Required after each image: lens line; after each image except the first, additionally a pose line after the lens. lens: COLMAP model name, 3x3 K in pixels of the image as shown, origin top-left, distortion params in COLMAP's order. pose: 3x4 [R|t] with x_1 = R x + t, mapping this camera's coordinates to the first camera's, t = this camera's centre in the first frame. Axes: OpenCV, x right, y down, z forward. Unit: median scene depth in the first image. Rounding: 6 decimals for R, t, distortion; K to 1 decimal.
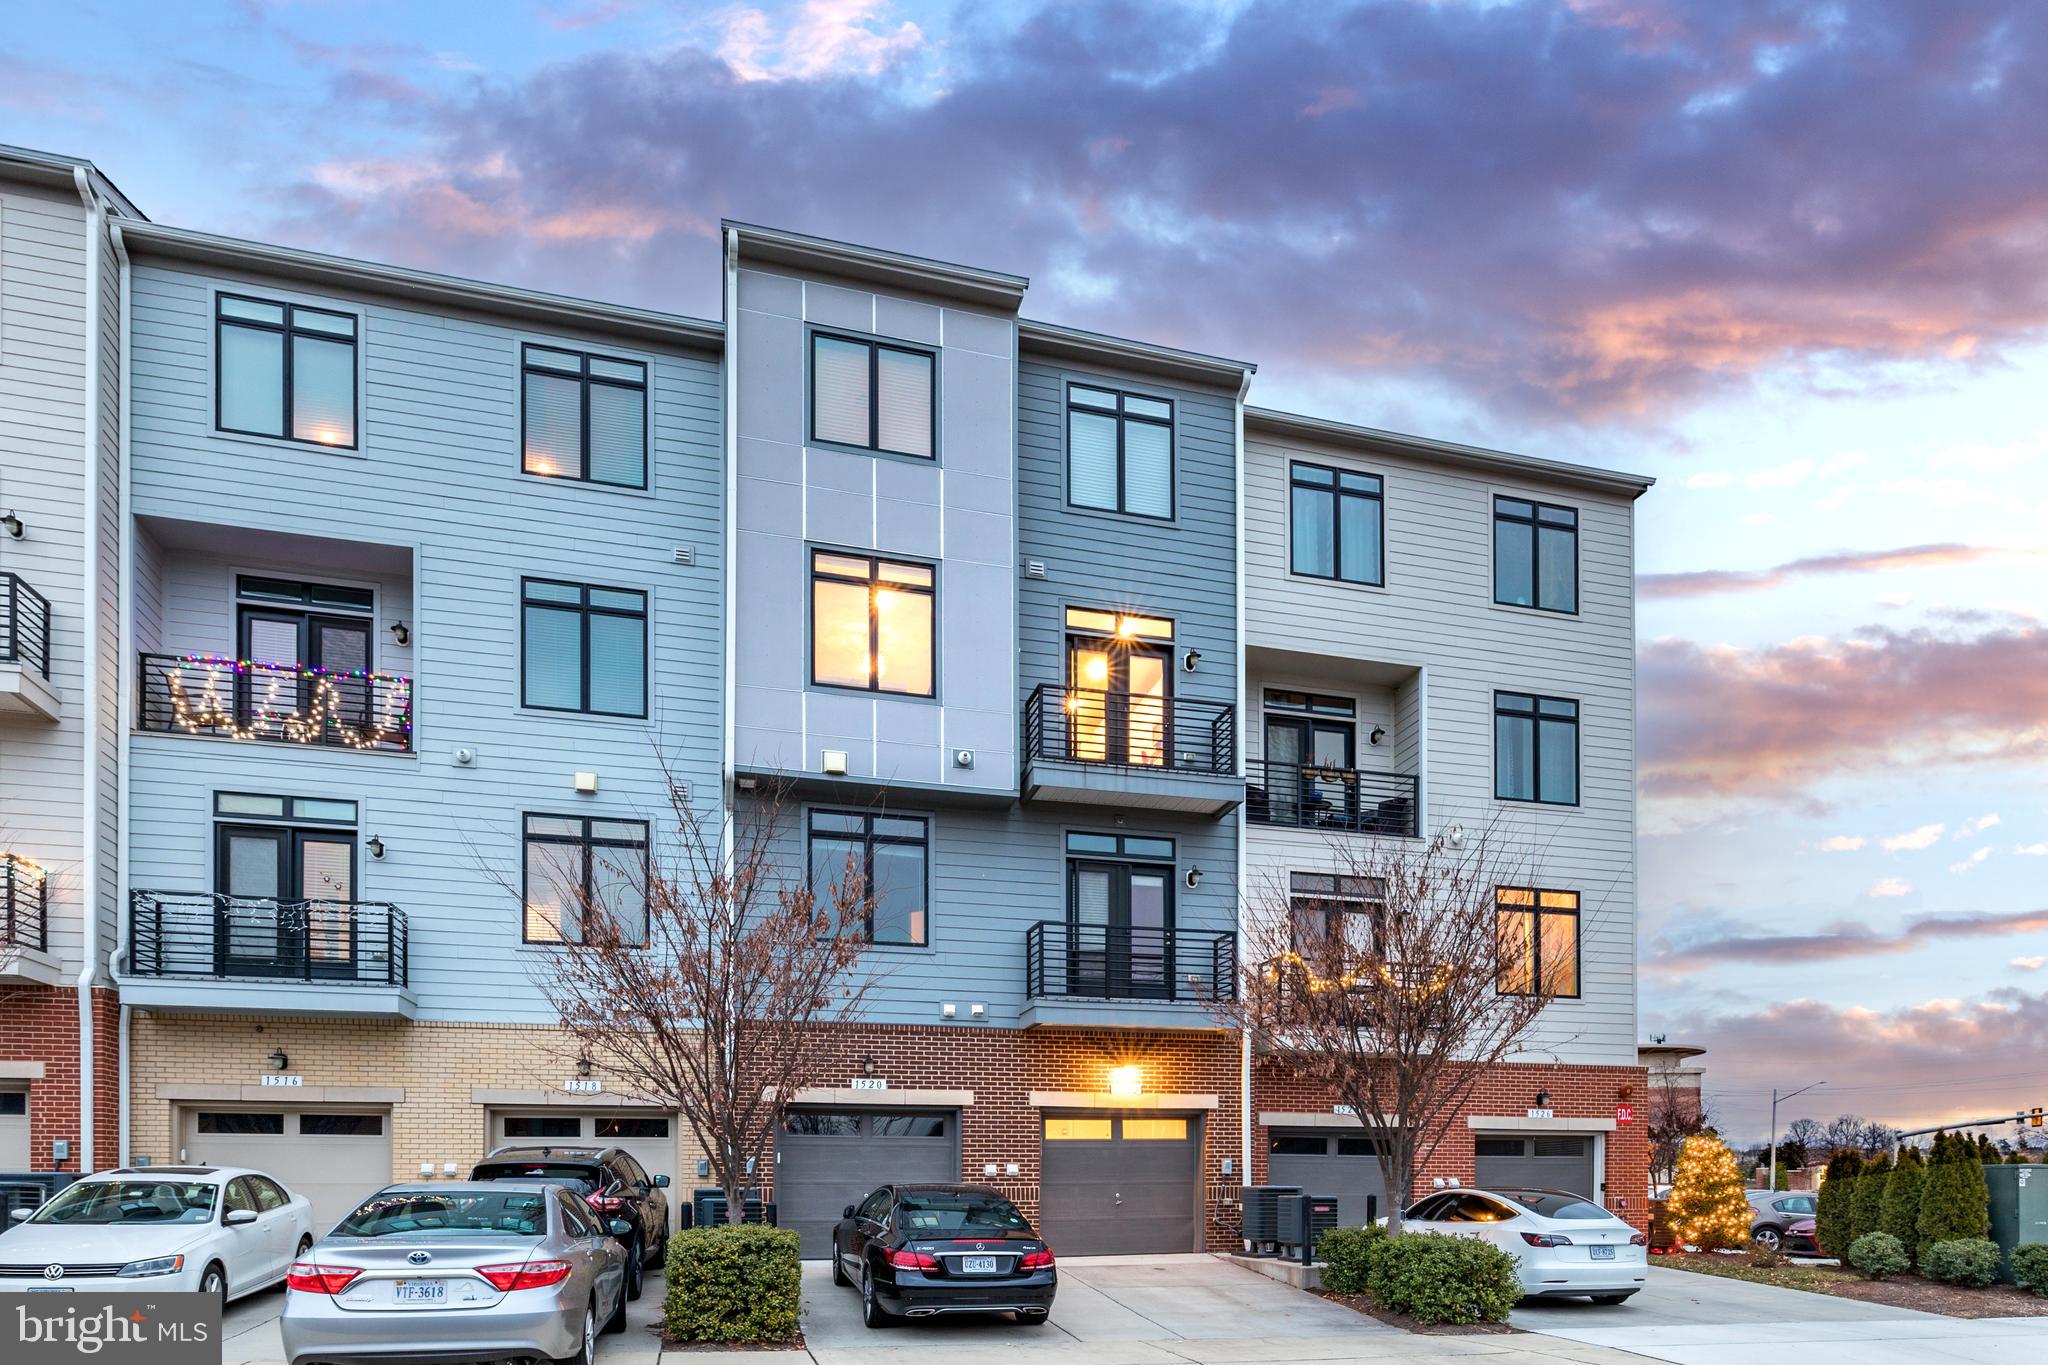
lens RADIAL K [[883.4, 0, 1023.2], [0, 883.4, 687.4], [0, 0, 1]] dist [-0.000020, -0.000396]
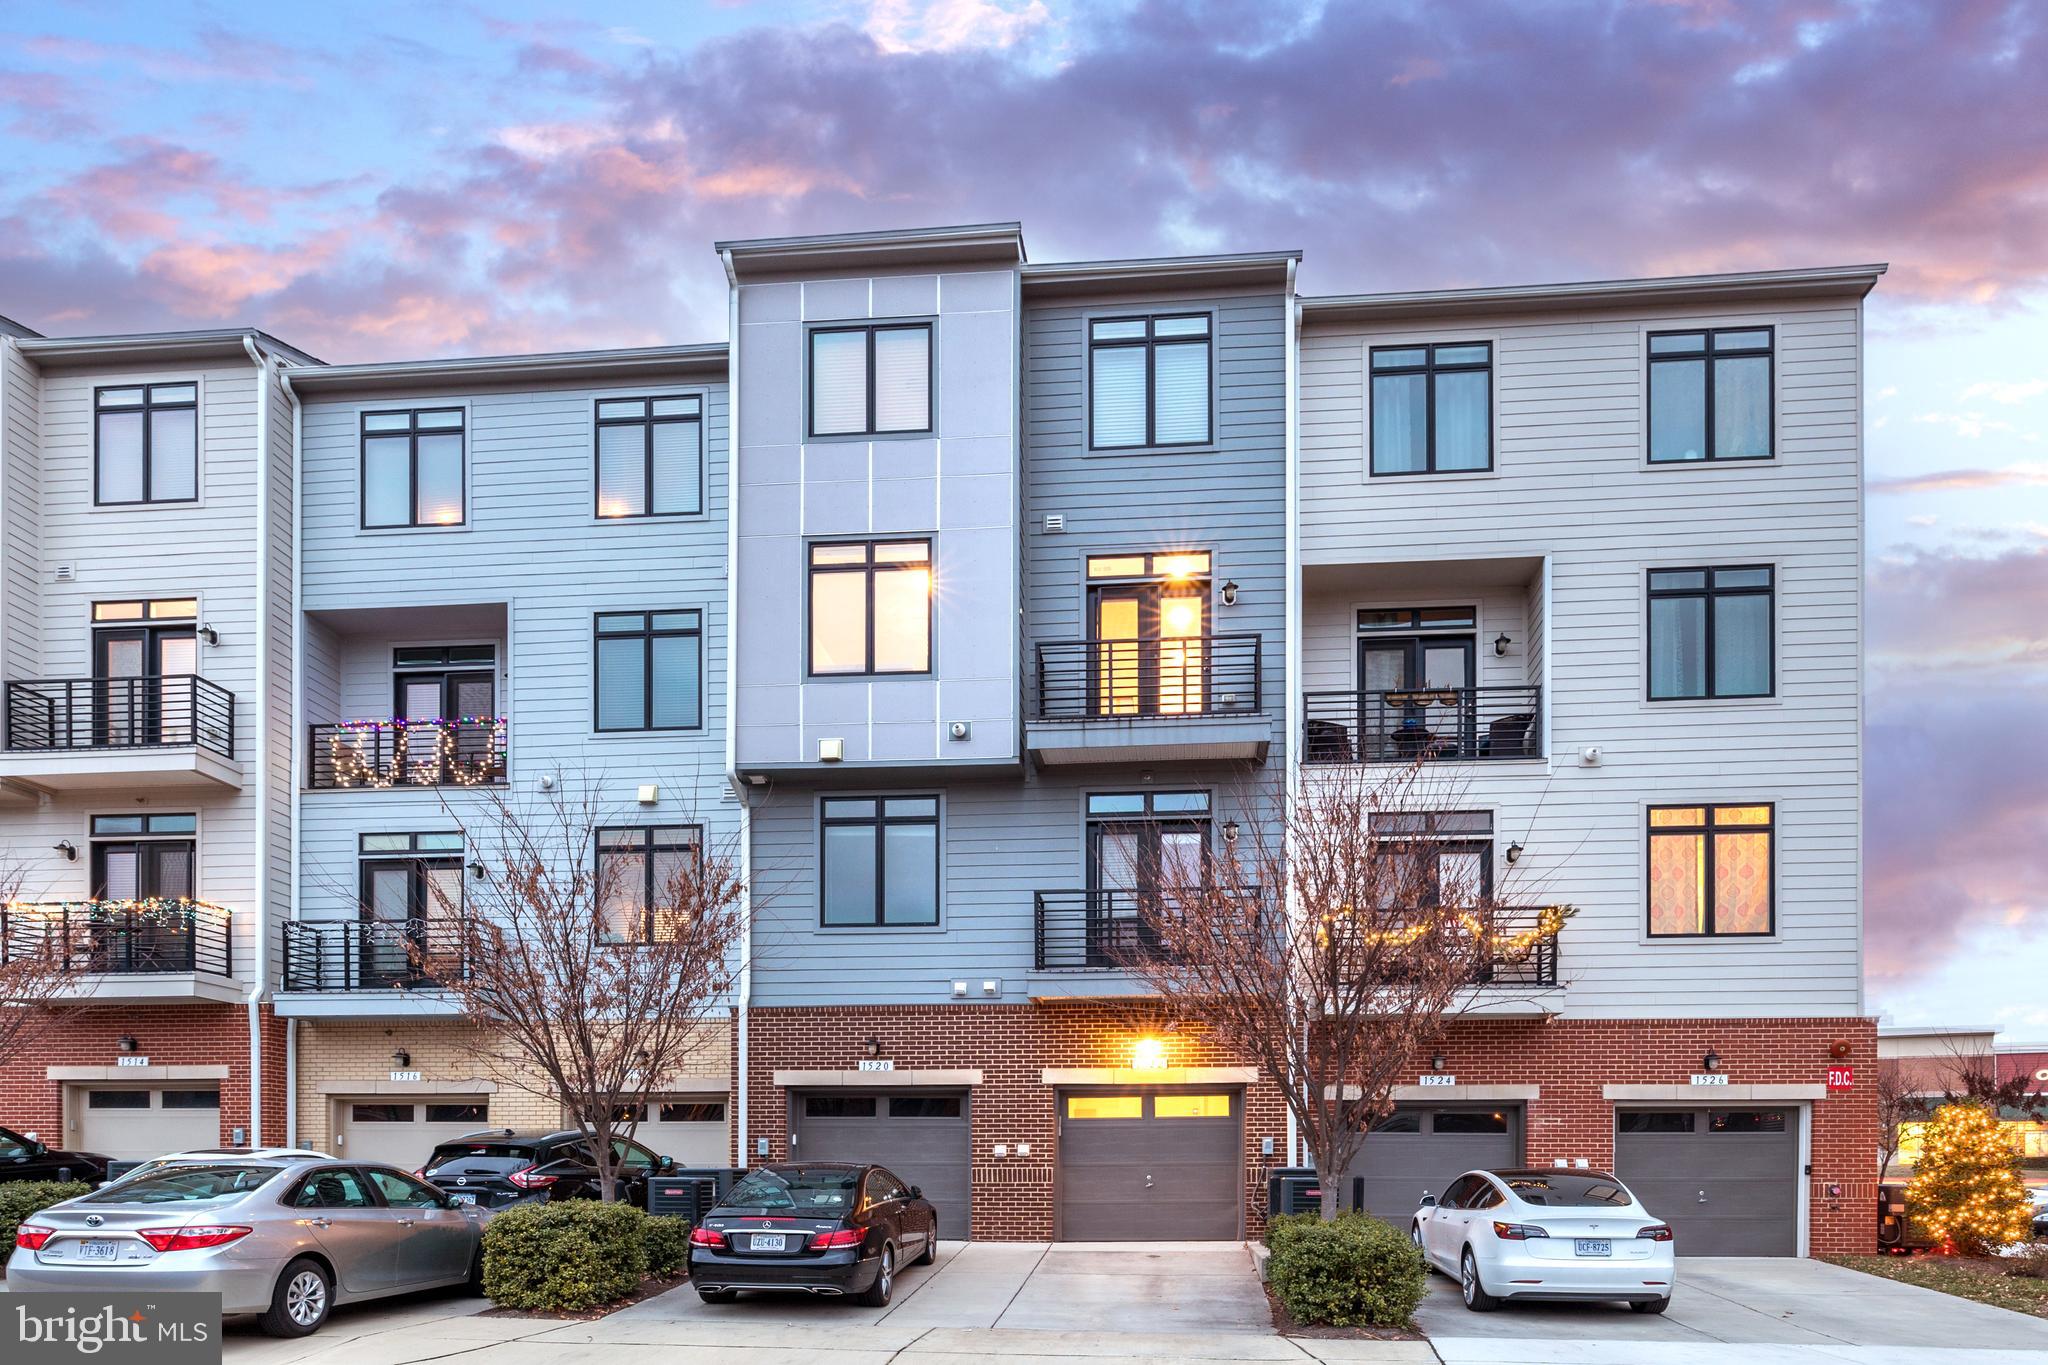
lens RADIAL K [[911.4, 0, 1035.0], [0, 911.4, 671.1], [0, 0, 1]] dist [-0.001010, 0.000484]
pose [[0.958415, -0.135741, -0.251026, 0.252987], [0.138634, 0.990324, -0.006210, 0.031028], [0.249440, -0.028849, 0.967960, 0.048524]]
